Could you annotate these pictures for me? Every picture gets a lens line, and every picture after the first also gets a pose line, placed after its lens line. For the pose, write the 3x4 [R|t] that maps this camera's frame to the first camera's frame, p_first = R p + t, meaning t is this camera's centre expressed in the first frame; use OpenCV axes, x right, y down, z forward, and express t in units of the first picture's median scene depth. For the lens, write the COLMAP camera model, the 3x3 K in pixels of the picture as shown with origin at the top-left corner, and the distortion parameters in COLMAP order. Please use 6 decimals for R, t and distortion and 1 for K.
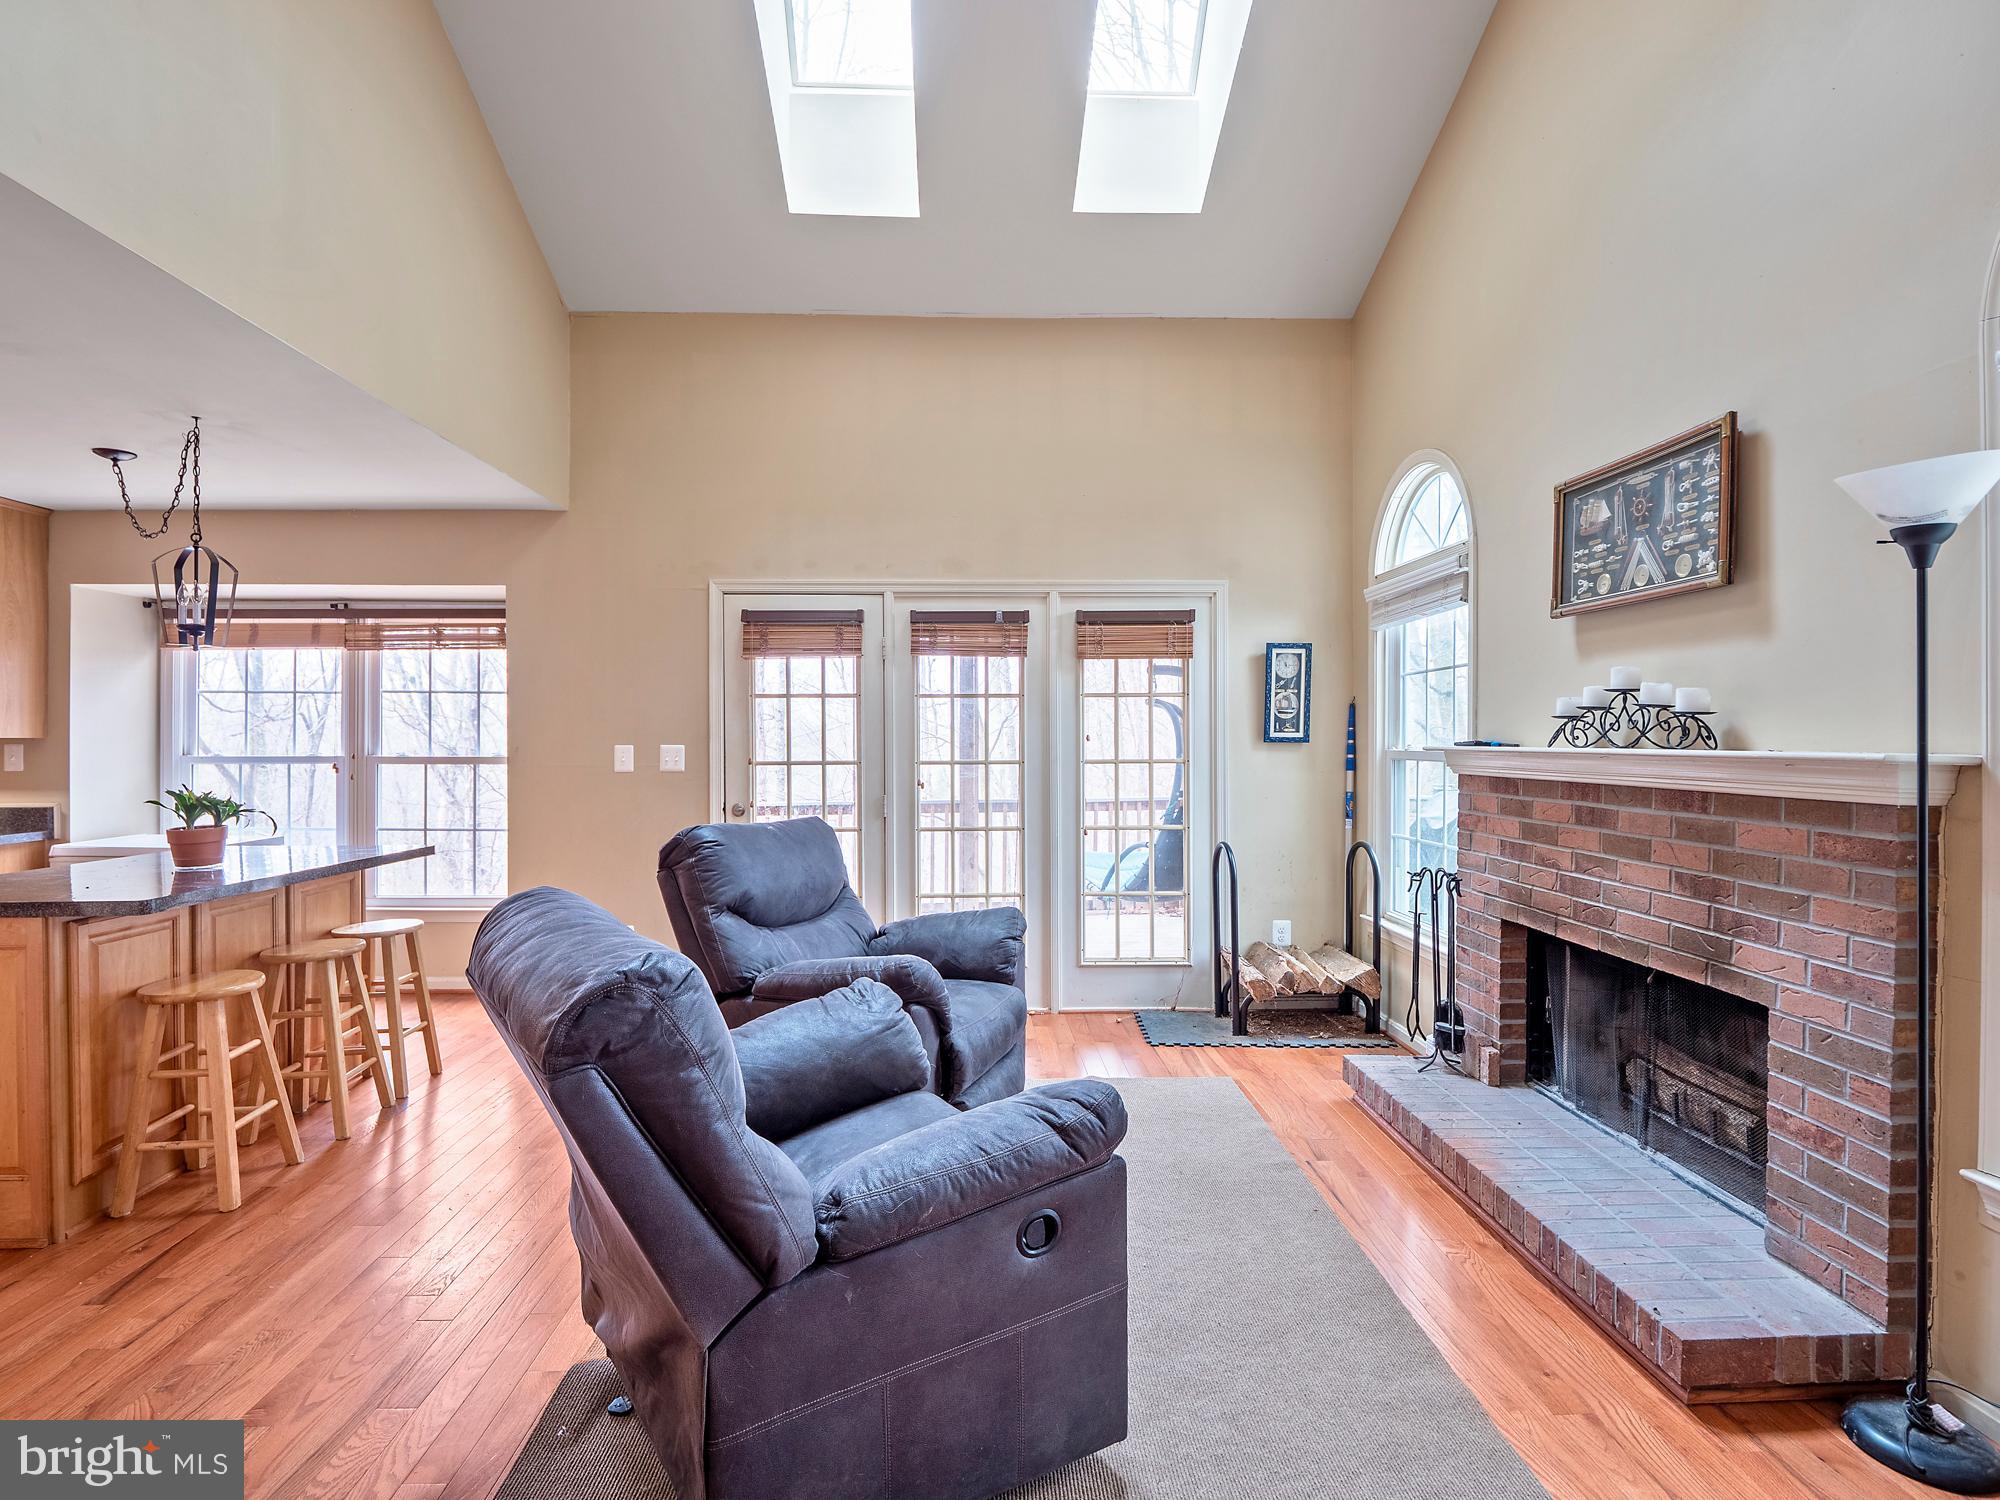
lens RADIAL K [[977.1, 0, 990.2], [0, 977.1, 738.5], [0, 0, 1]] dist [0.003919, -0.013504]
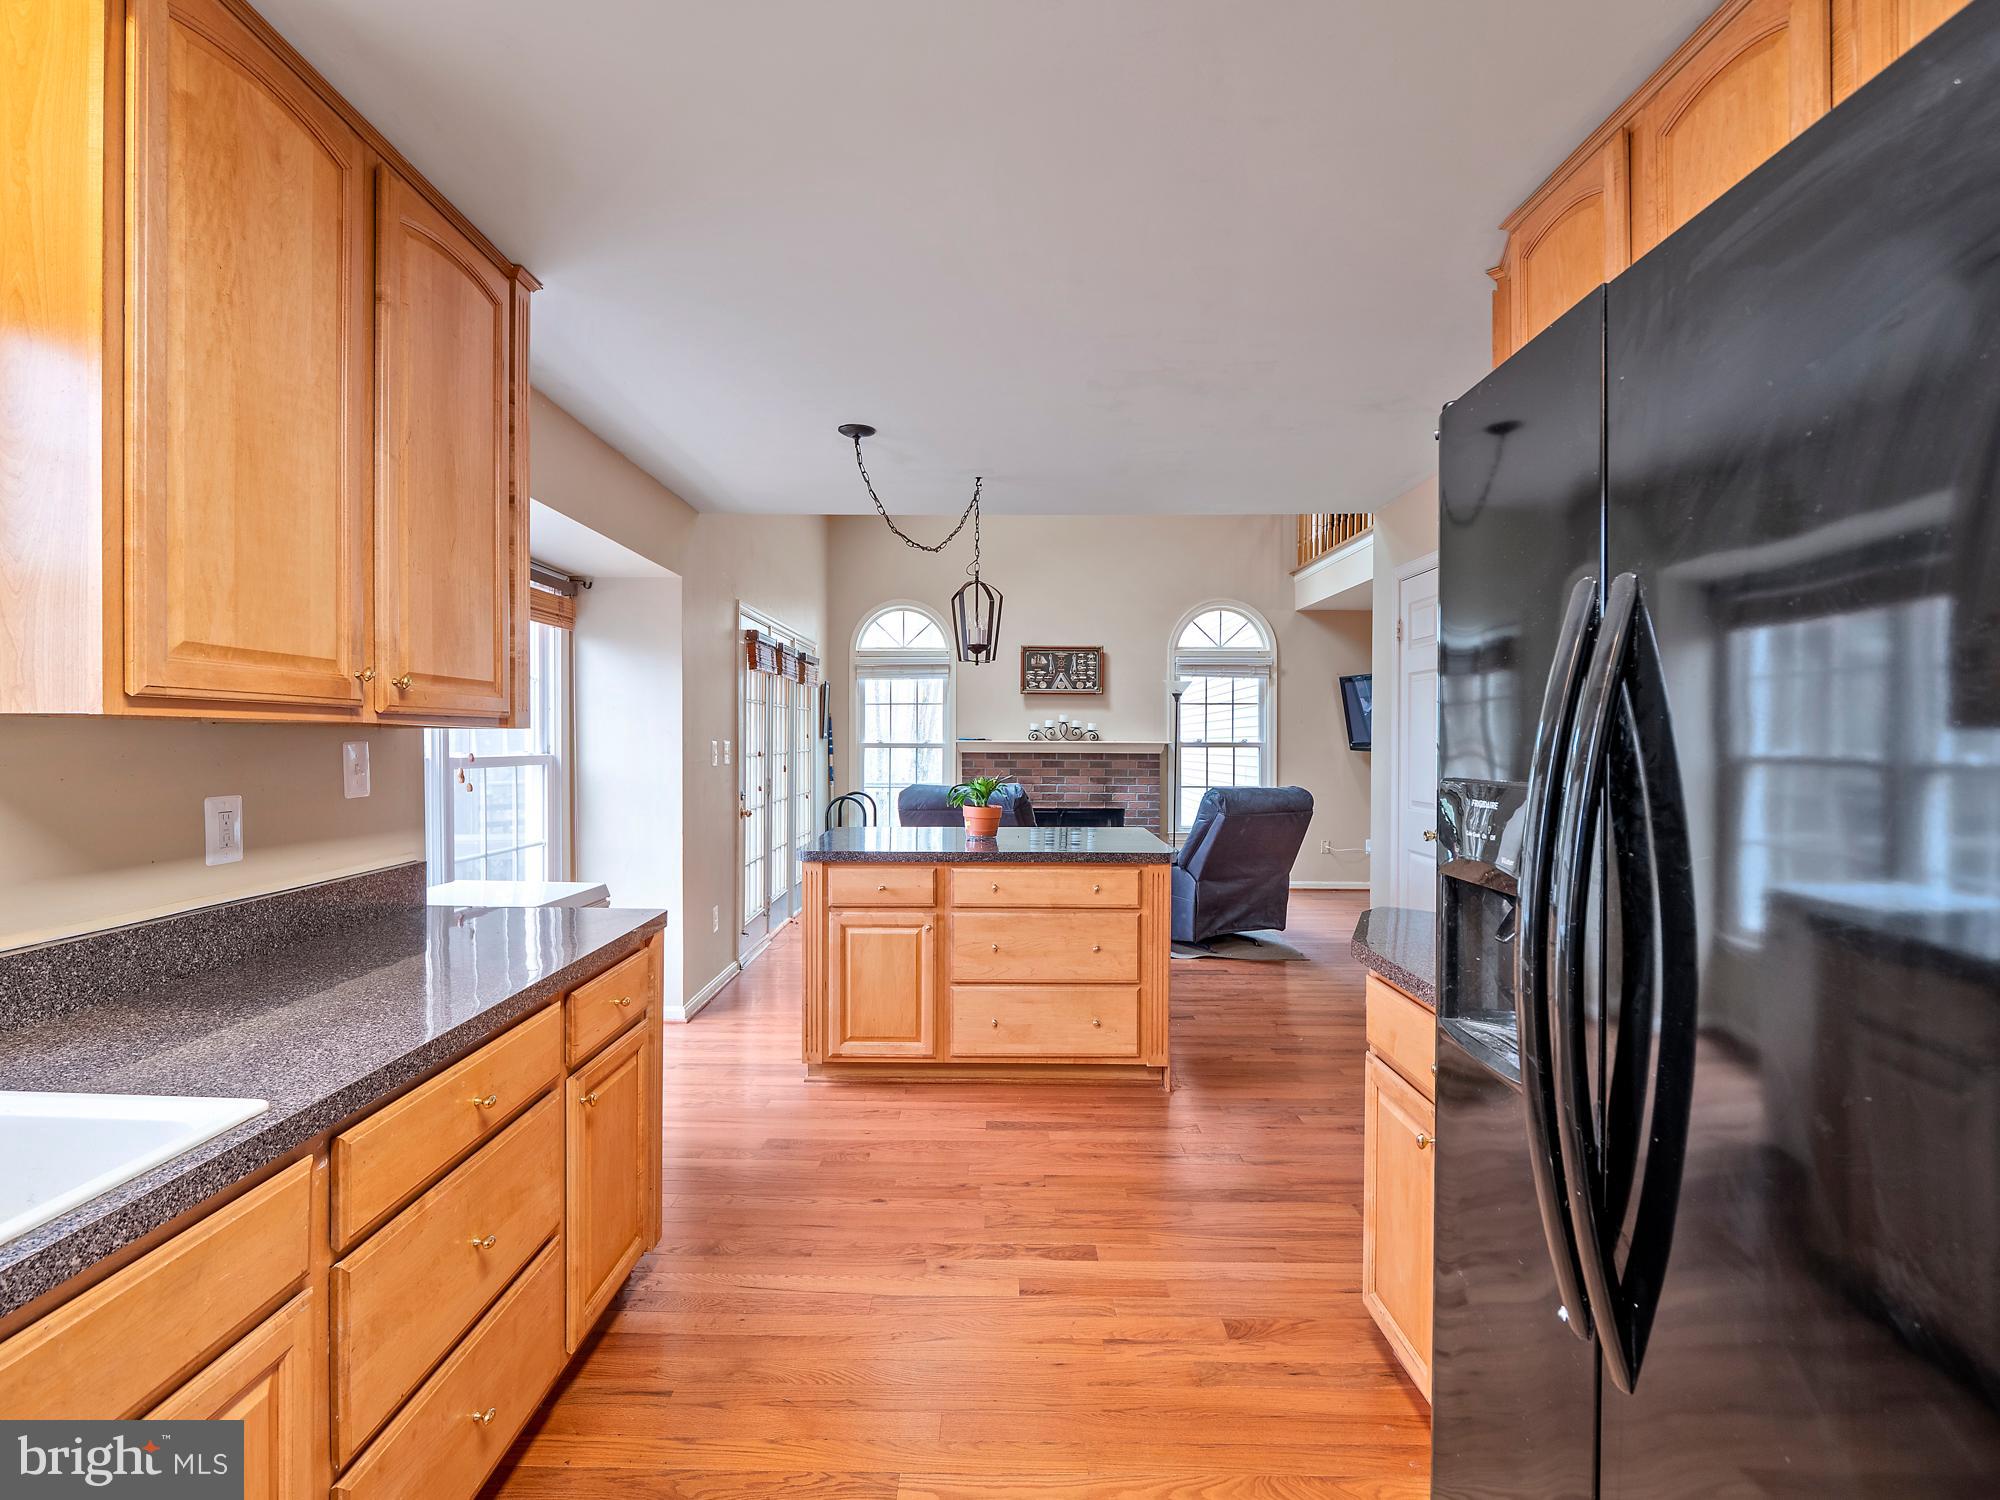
lens RADIAL K [[971.7, 0, 1000.0], [0, 971.7, 750.0], [0, 0, 1]] dist [0.001177, -0.014604]
pose [[0.027840, -0.011279, 0.999549, -1.460108], [-0.006960, 0.999910, 0.011477, 0.002357], [-0.999588, -0.007277, 0.027759, 0.666250]]
